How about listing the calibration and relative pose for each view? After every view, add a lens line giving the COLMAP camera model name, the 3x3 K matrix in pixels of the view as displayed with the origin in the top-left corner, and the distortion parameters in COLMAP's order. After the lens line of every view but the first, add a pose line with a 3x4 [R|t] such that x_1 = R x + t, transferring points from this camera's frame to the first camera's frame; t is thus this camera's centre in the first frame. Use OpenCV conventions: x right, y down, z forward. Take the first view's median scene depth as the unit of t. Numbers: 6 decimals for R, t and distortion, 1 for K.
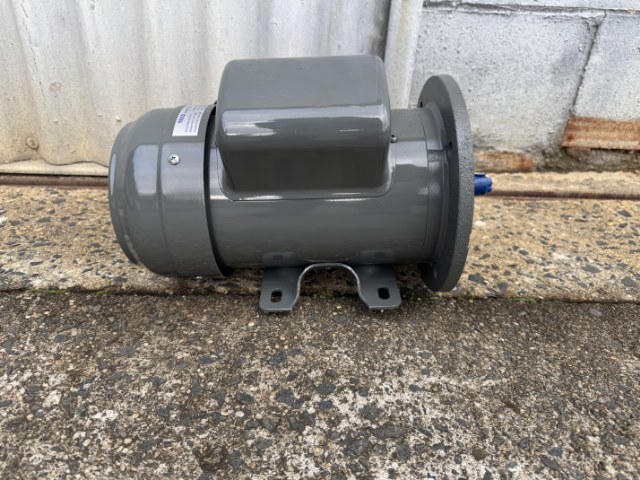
lens RADIAL K [[456.5, 0, 320.0], [0, 456.5, 240.0], [0, 0, 1]] dist [-0.014367, -0.004439]
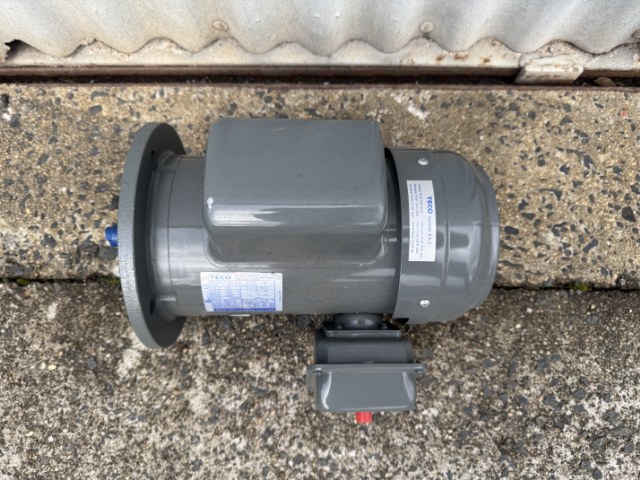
lens RADIAL K [[456.5, 0, 320.0], [0, 456.5, 240.0], [0, 0, 1]] dist [-0.014367, -0.004439]
pose [[0.994967, 0.053561, -0.084691, -0.695143], [0.032318, 0.628482, 0.777152, -1.088839], [0.094852, -0.775978, 0.623588, 0.438489]]
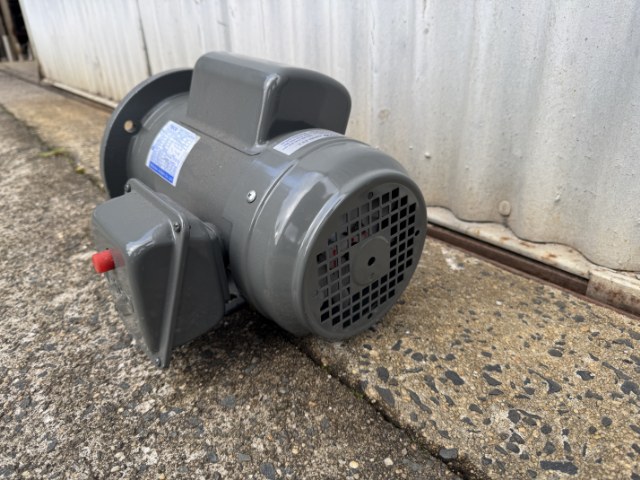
lens RADIAL K [[466.3, 0, 320.0], [0, 466.3, 240.0], [0, 0, 1]] dist [-0.021093, -0.001738]
pose [[0.590885, 0.283199, -0.755416, 0.295299], [-0.343361, 0.935602, 0.082174, -0.201577], [0.730040, 0.210825, 0.650072, 0.519202]]
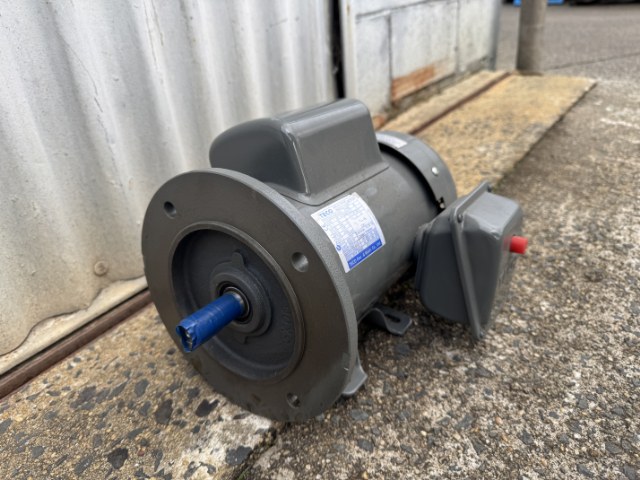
lens RADIAL K [[466.3, 0, 320.0], [0, 466.3, 240.0], [0, 0, 1]] dist [-0.021093, -0.001738]
pose [[0.606071, -0.463241, 0.646596, -1.673851], [0.491969, 0.857081, 0.152903, -0.356285], [-0.625015, 0.225435, 0.747352, 0.270024]]
